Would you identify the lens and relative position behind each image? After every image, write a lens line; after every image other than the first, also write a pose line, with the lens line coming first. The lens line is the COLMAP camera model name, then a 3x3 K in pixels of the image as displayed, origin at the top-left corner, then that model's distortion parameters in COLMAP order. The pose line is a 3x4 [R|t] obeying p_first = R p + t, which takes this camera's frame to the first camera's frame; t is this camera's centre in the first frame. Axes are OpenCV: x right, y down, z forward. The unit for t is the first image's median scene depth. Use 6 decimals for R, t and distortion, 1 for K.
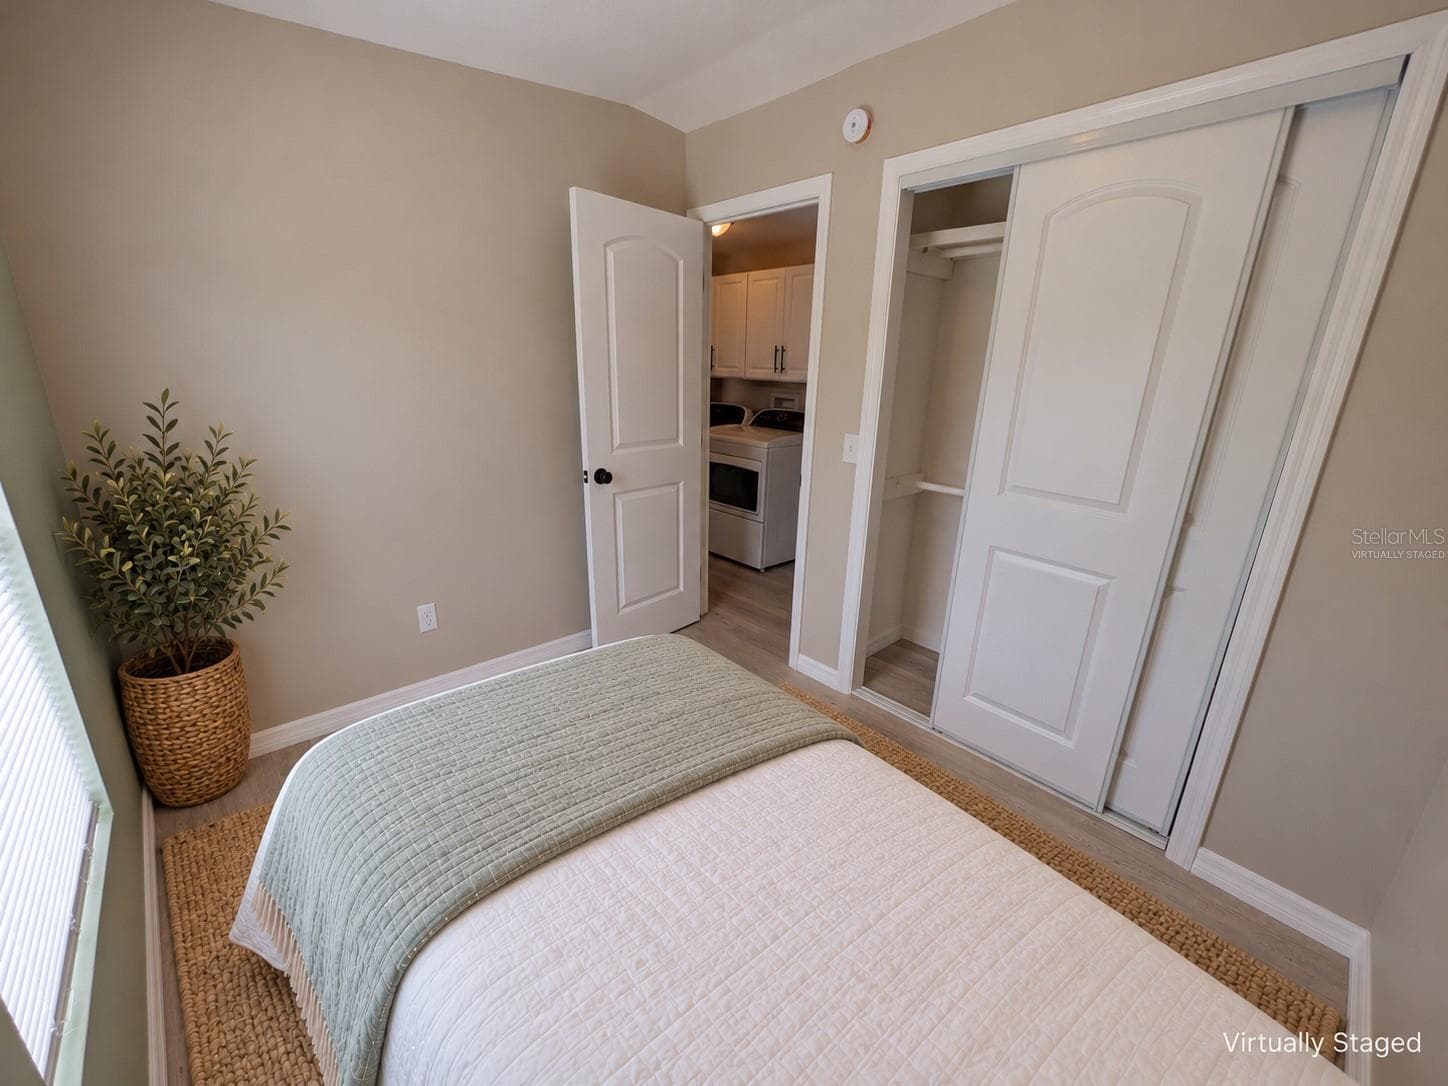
lens RADIAL K [[577.9, 0, 718.2], [0, 577.9, 539.2], [0, 0, 1]] dist [-0.000145, -0.000020]
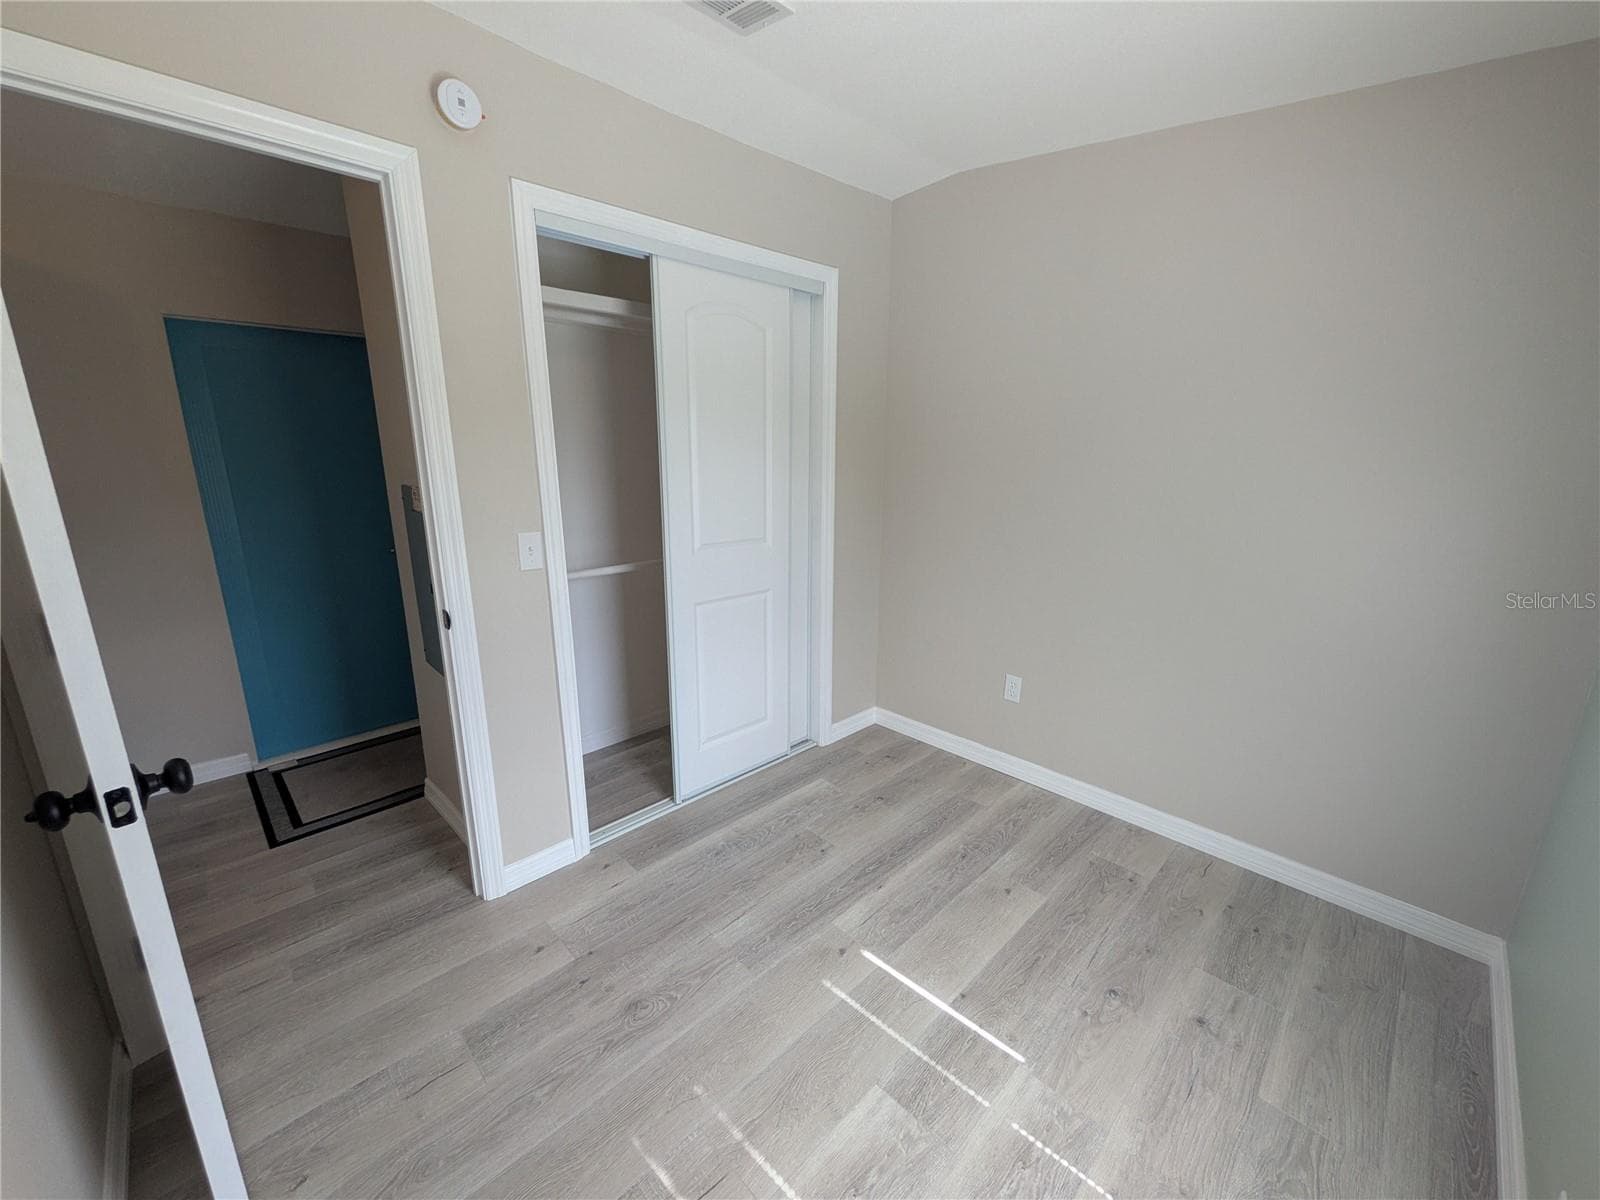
lens RADIAL K [[638.6, 0, 797.6], [0, 638.6, 601.8], [0, 0, 1]] dist [-0.000145, -0.000020]
pose [[-0.050262, -0.251125, 0.966649, -0.709403], [0.293673, 0.921368, 0.254631, -0.242049], [-0.954584, 0.296677, 0.027438, 0.790307]]
